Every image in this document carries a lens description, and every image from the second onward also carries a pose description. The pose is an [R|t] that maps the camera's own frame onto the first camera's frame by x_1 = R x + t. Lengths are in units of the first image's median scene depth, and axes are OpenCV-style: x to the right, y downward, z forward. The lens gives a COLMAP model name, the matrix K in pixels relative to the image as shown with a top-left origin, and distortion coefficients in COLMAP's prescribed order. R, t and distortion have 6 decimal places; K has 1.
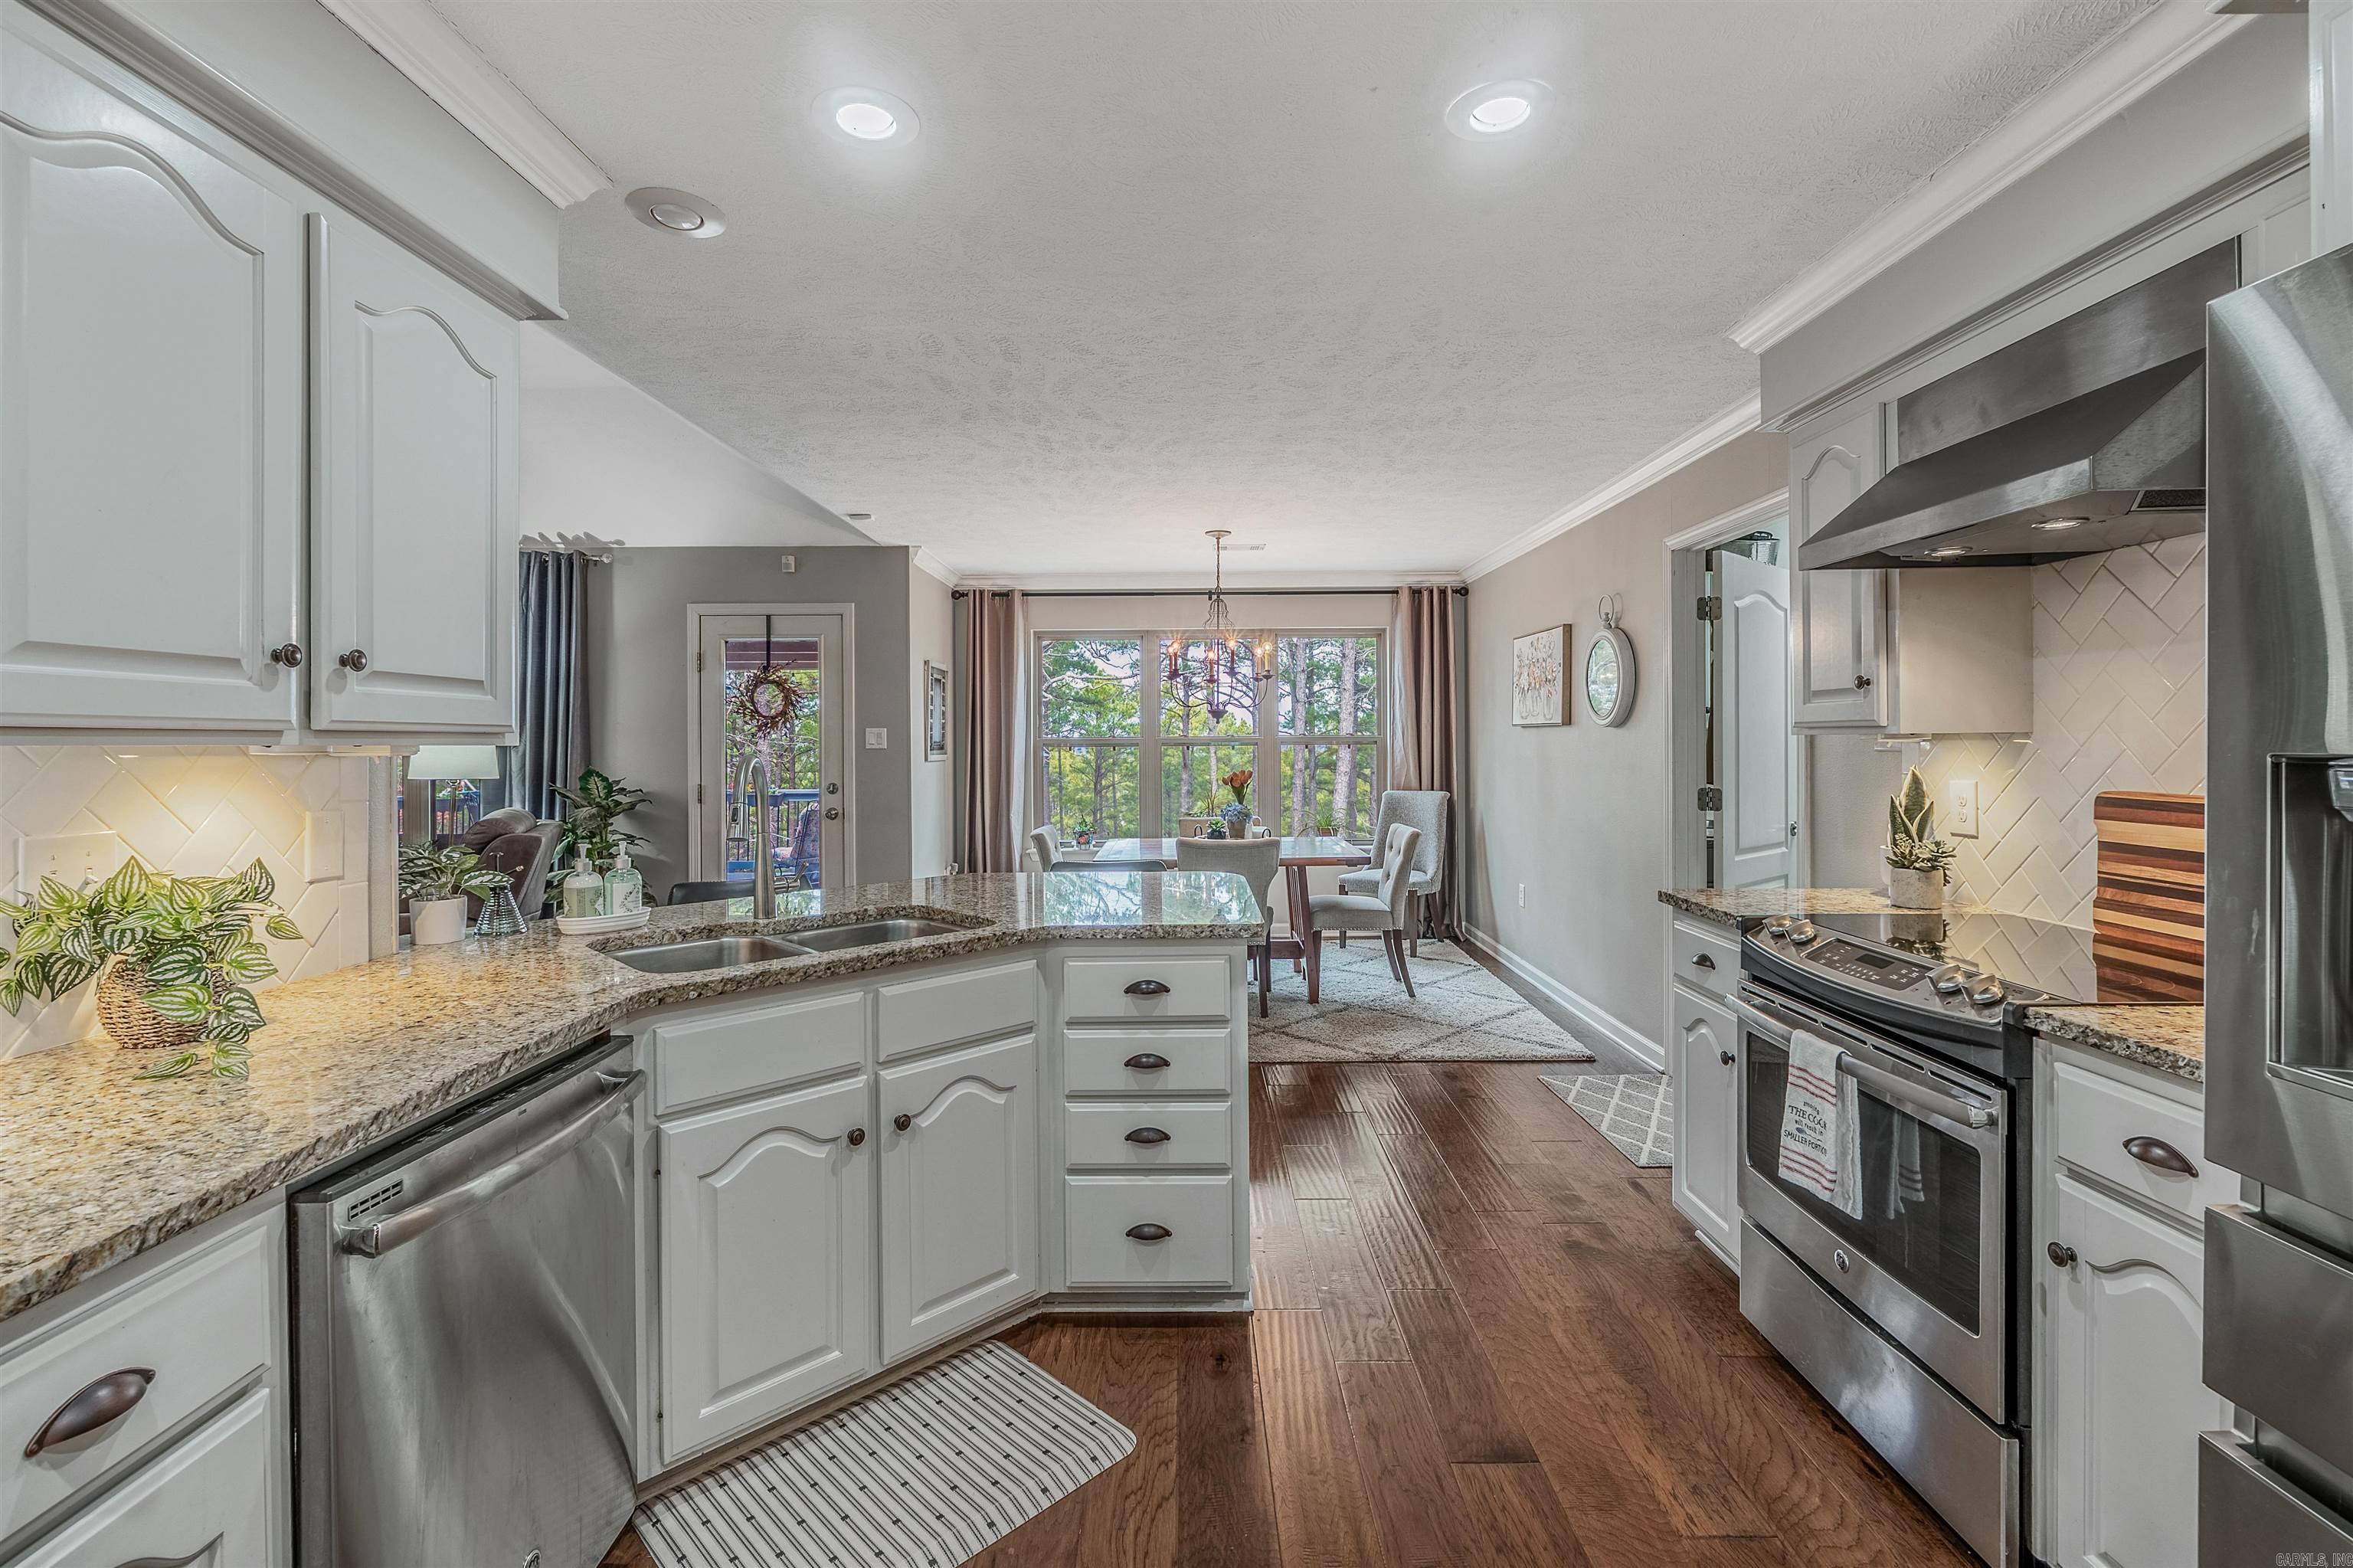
lens RADIAL K [[1036.2, 0, 1179.7], [0, 1036.2, 760.5], [0, 0, 1]] dist [-0.013769, -0.000315]
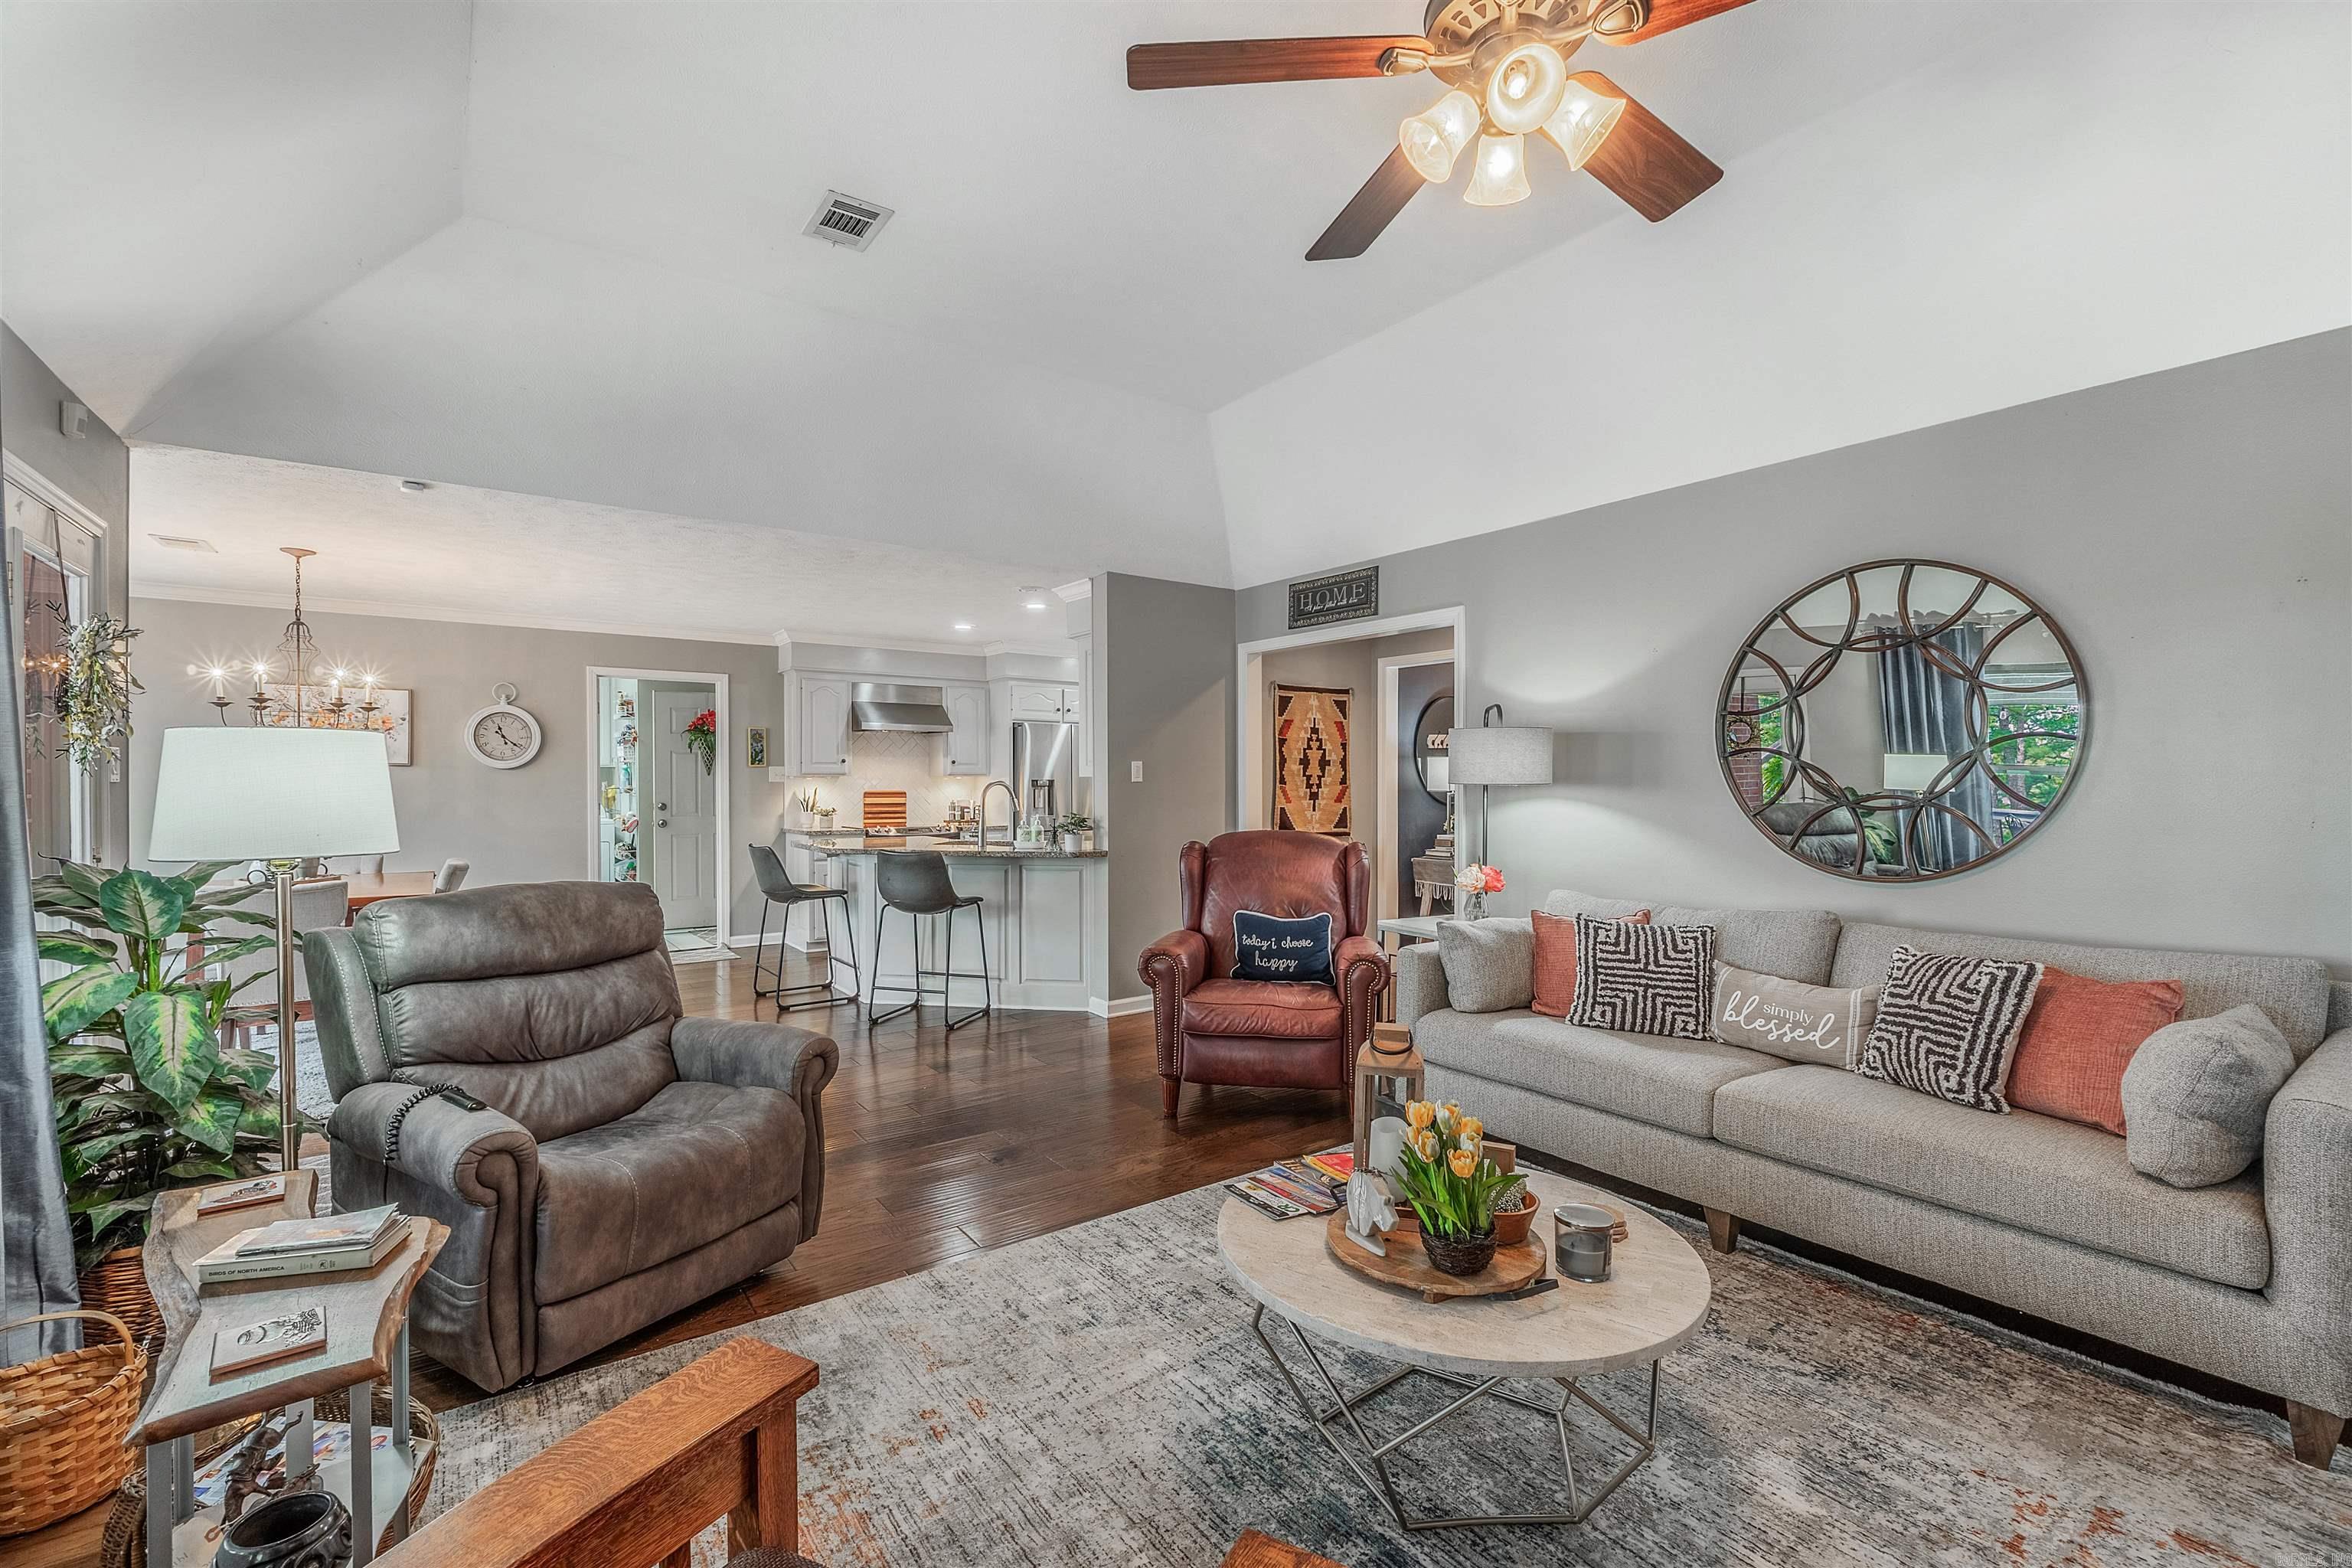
lens RADIAL K [[990.4, 0, 1166.9], [0, 990.4, 788.0], [0, 0, 1]] dist [-0.003158, -0.000172]
pose [[-0.585189, -0.001529, 0.810895, -1.133528], [0.016589, 0.999766, 0.013857, -0.006645], [-0.810727, 0.021561, -0.585027, 0.889693]]
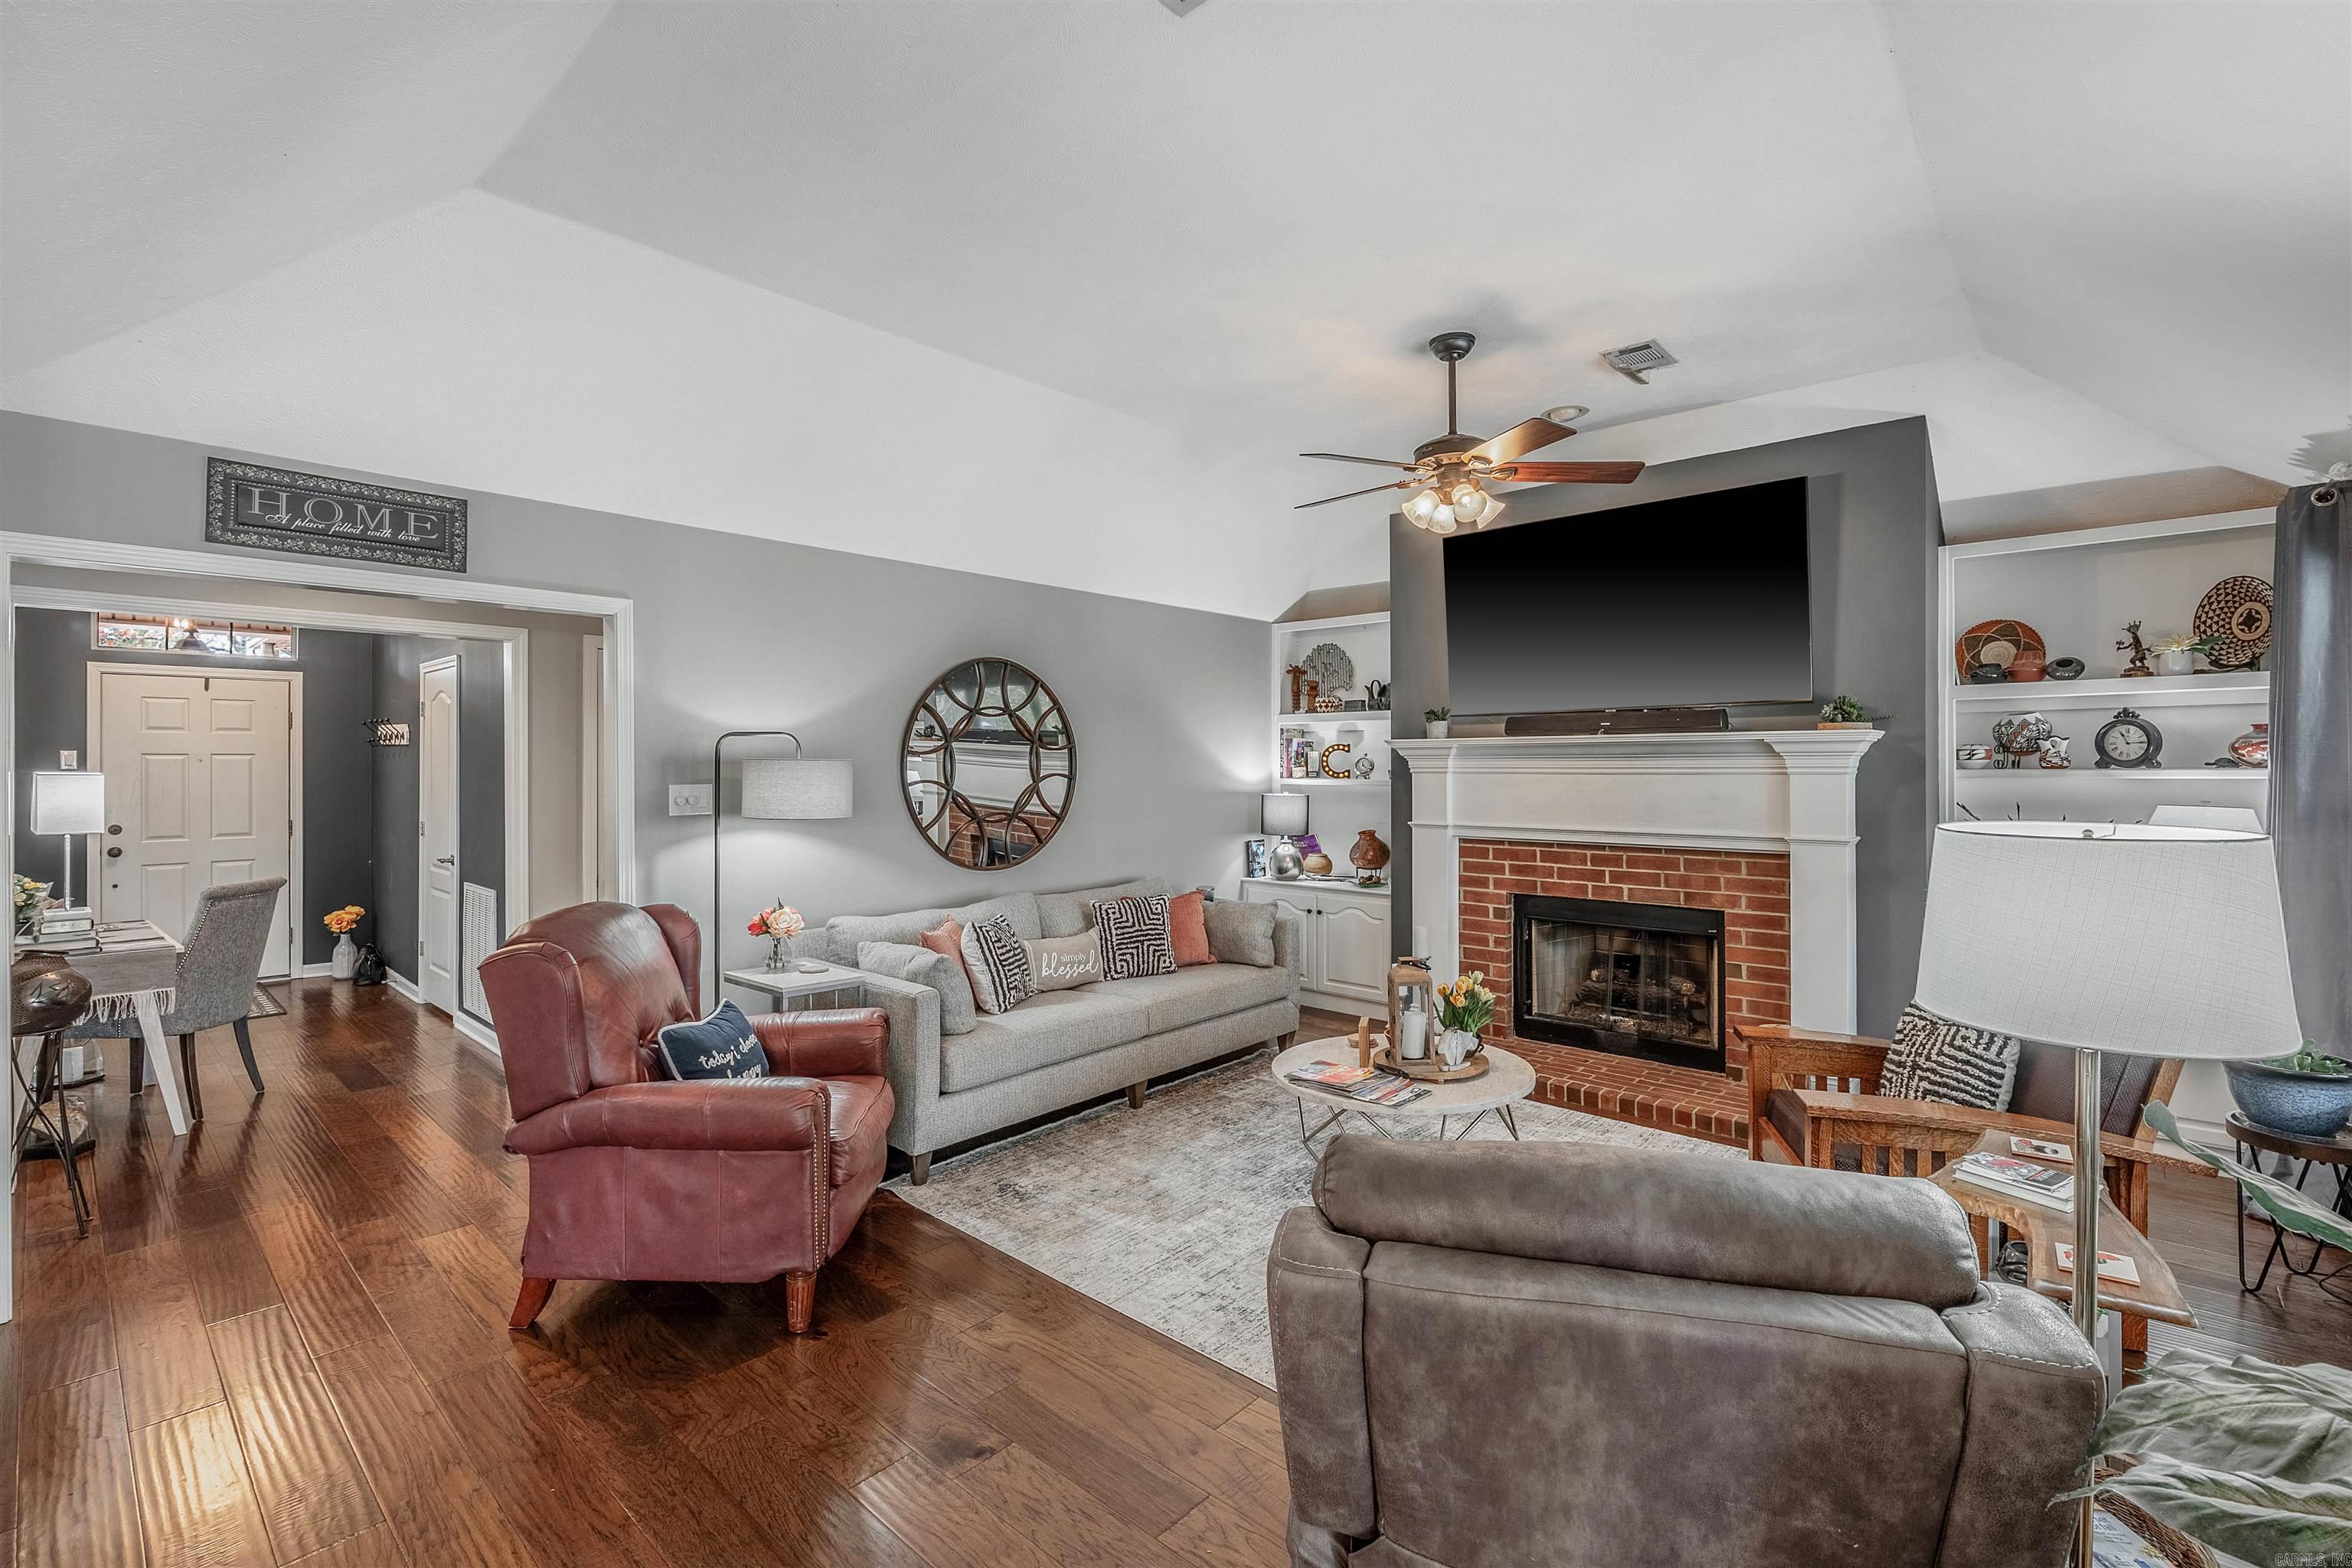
lens RADIAL K [[1035.8, 0, 1179.2], [0, 1035.8, 760.5], [0, 0, 1]] dist [-0.013769, -0.000315]
pose [[-0.669542, 0.002780, -0.742769, -0.332212], [-0.007904, 0.999910, 0.010867, -0.045468], [0.742732, 0.013147, -0.669460, 0.944684]]
